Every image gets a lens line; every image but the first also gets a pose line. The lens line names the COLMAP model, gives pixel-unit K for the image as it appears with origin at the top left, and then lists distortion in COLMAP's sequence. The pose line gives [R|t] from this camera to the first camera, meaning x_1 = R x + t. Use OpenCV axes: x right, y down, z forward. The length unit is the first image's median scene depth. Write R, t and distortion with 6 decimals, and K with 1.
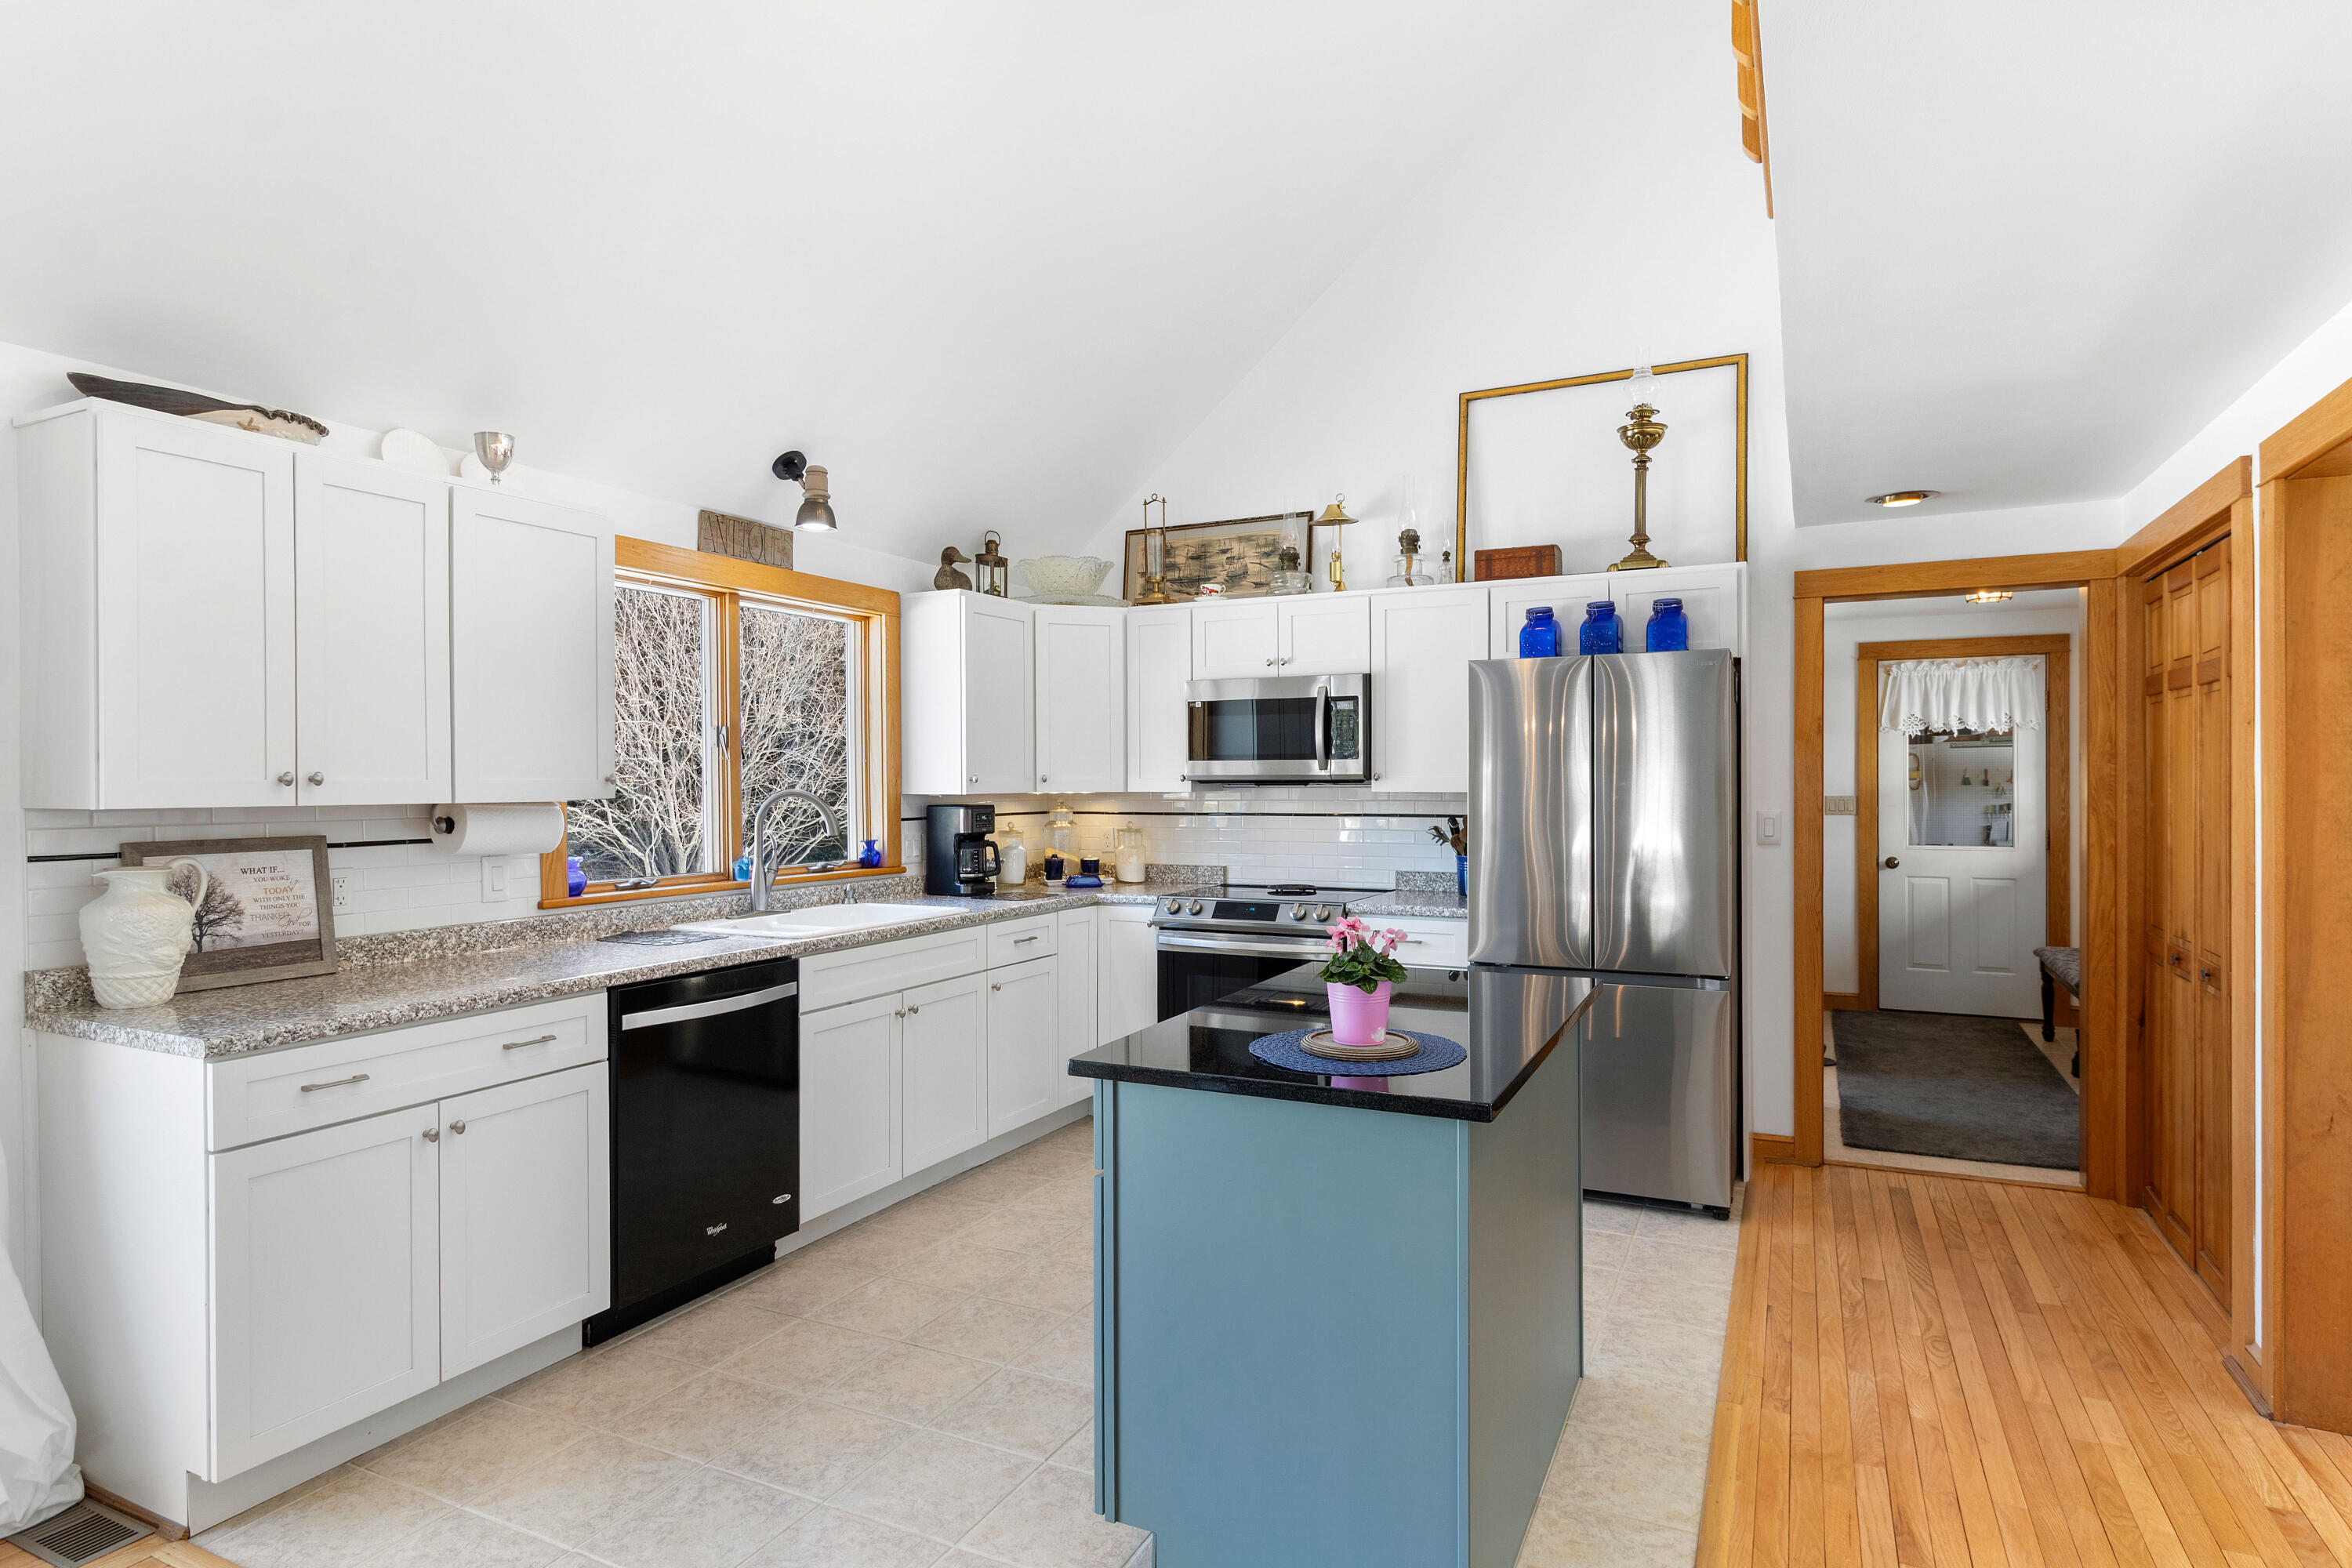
lens RADIAL K [[1284.3, 0, 1176.0], [0, 1284.3, 784.0], [0, 0, 1]] dist [0.000598, 0.000523]
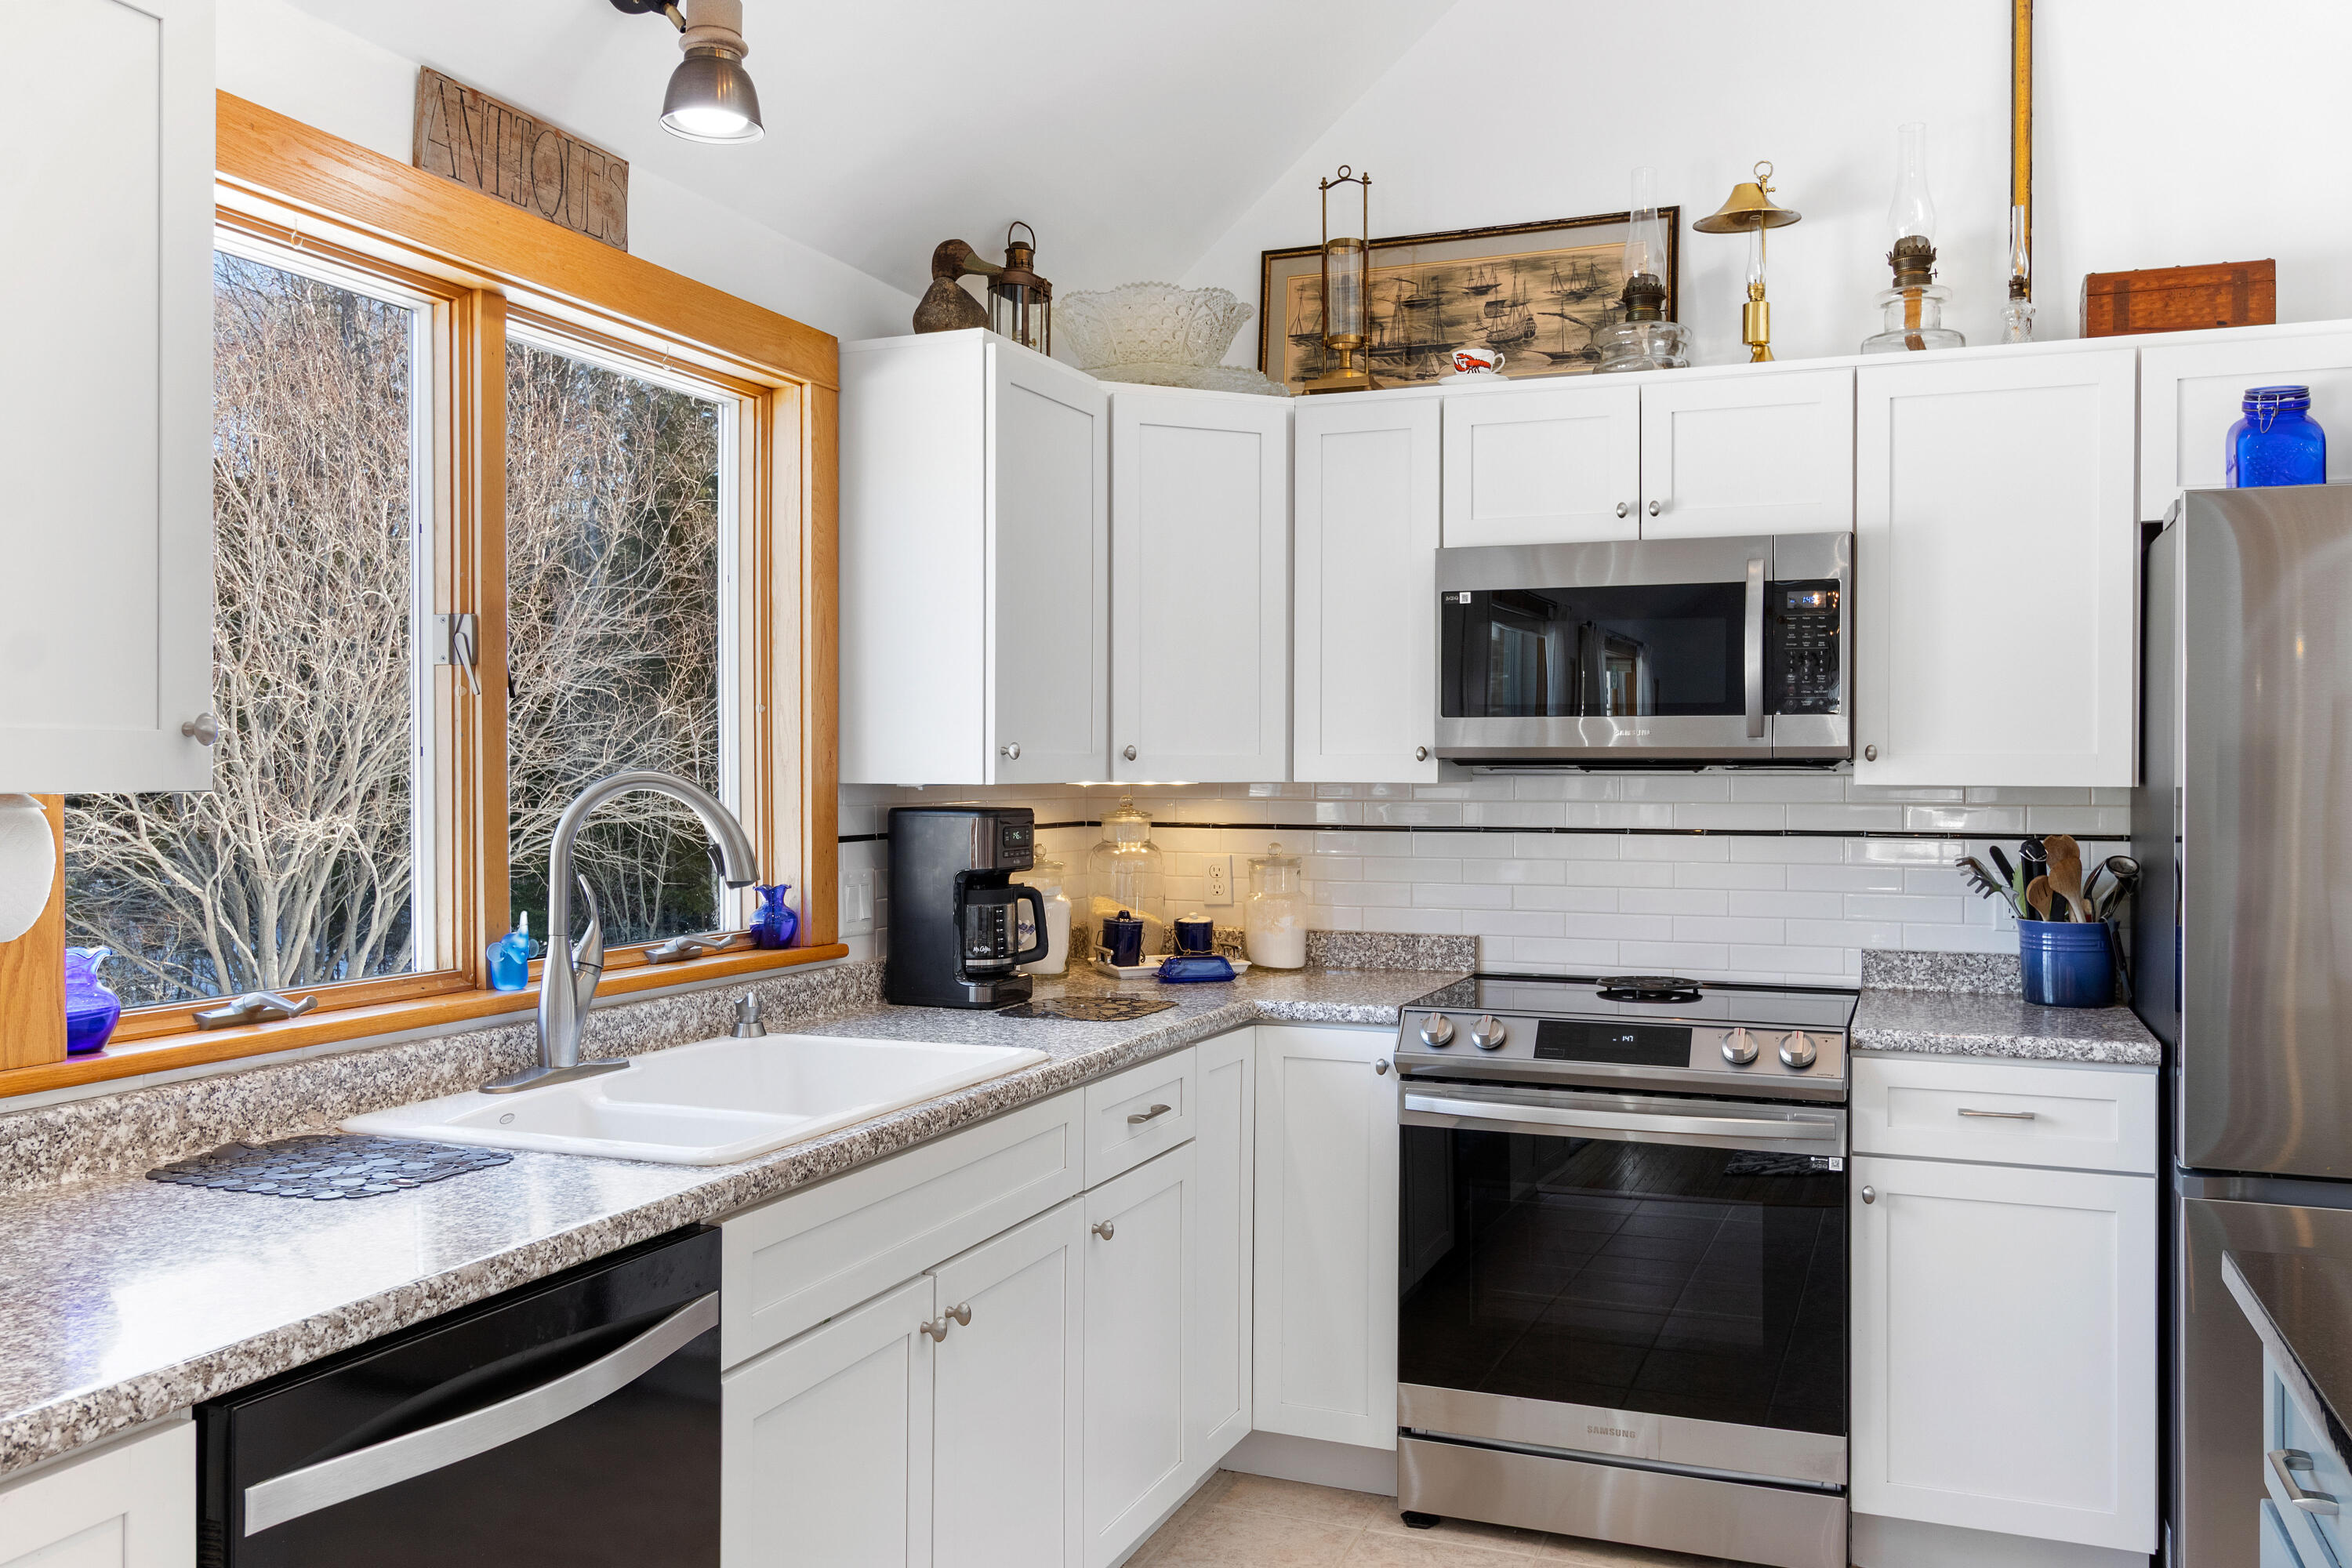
lens RADIAL K [[1889.8, 0, 1171.5], [0, 1889.8, 768.4], [0, 0, 1]] dist [-0.000399, 0.005178]
pose [[0.996235, 0.006261, 0.086468, -0.153013], [-0.005795, 0.999967, -0.005631, 0.005494], [-0.086501, 0.005109, 0.996239, 0.323093]]
